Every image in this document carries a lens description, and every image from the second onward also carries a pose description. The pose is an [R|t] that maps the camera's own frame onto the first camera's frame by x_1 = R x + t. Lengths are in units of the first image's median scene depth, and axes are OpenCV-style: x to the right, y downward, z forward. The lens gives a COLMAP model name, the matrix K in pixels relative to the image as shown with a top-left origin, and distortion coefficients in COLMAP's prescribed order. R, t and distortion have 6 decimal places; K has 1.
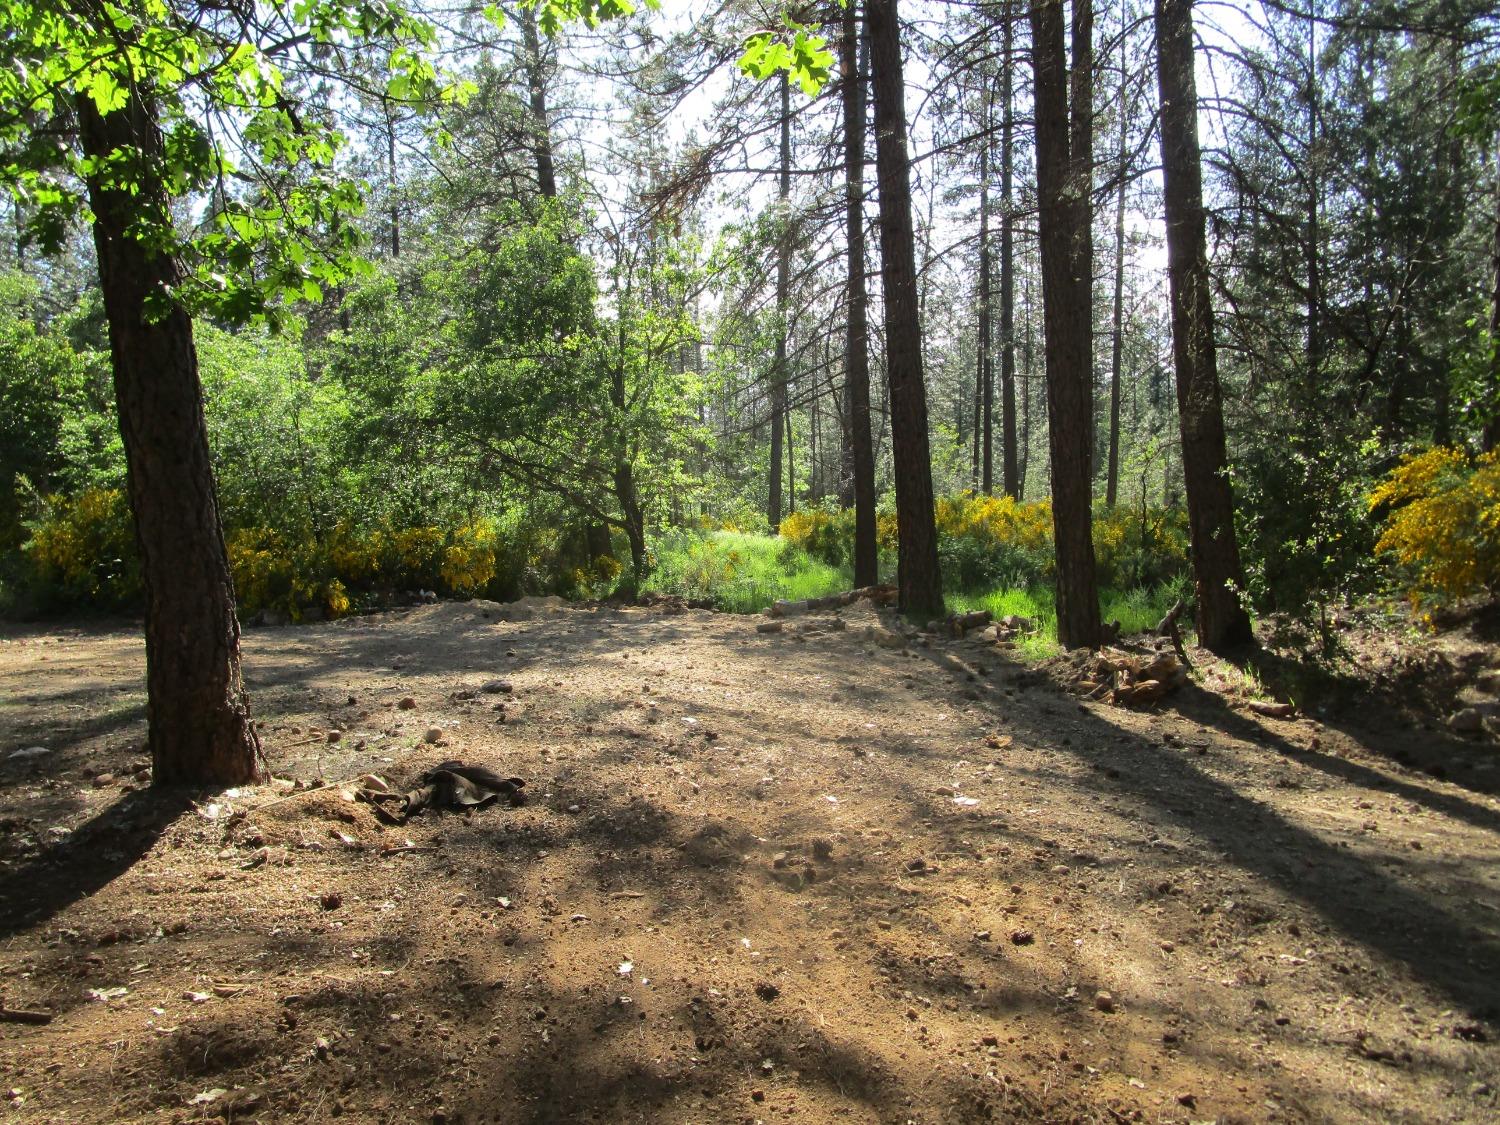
lens RADIAL K [[1019.6, 0, 750.0], [0, 1019.6, 562.5], [0, 0, 1]] dist [-0.000939, -0.000149]
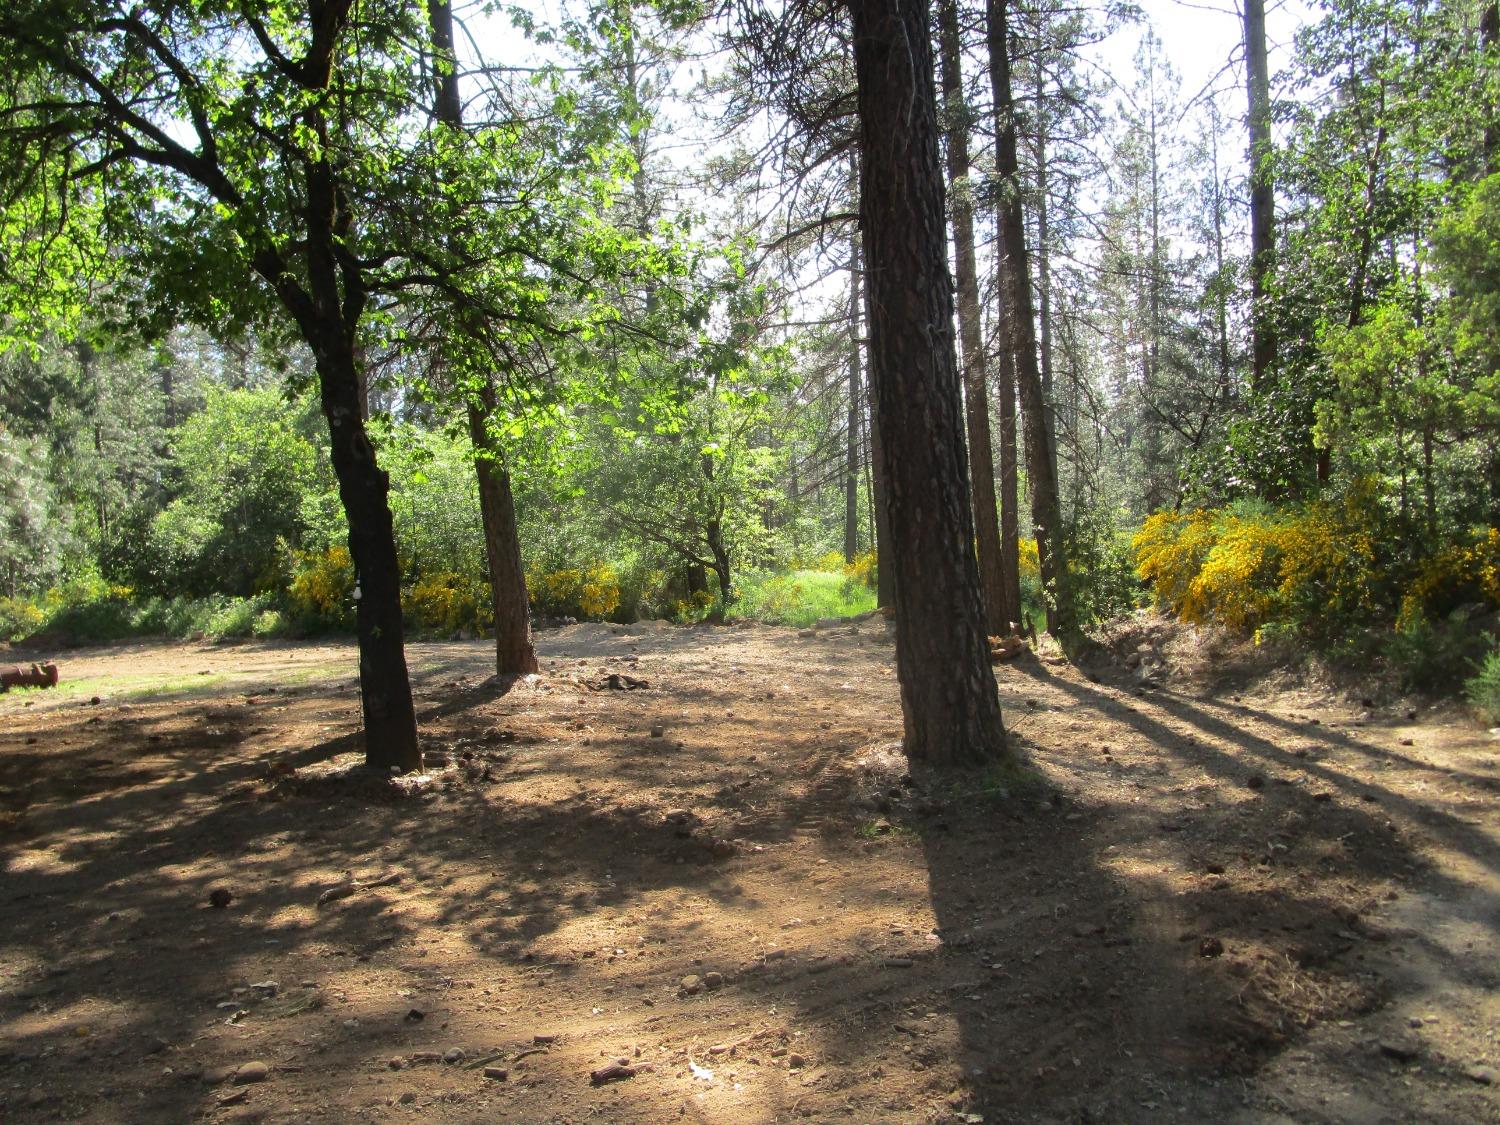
lens RADIAL K [[1019.6, 0, 750.0], [0, 1019.6, 562.5], [0, 0, 1]] dist [-0.000939, -0.000149]
pose [[0.994534, -0.016481, -0.103101, 0.058750], [0.012276, 0.999072, -0.041282, 0.013728], [0.103686, 0.039791, 0.993814, -0.303500]]
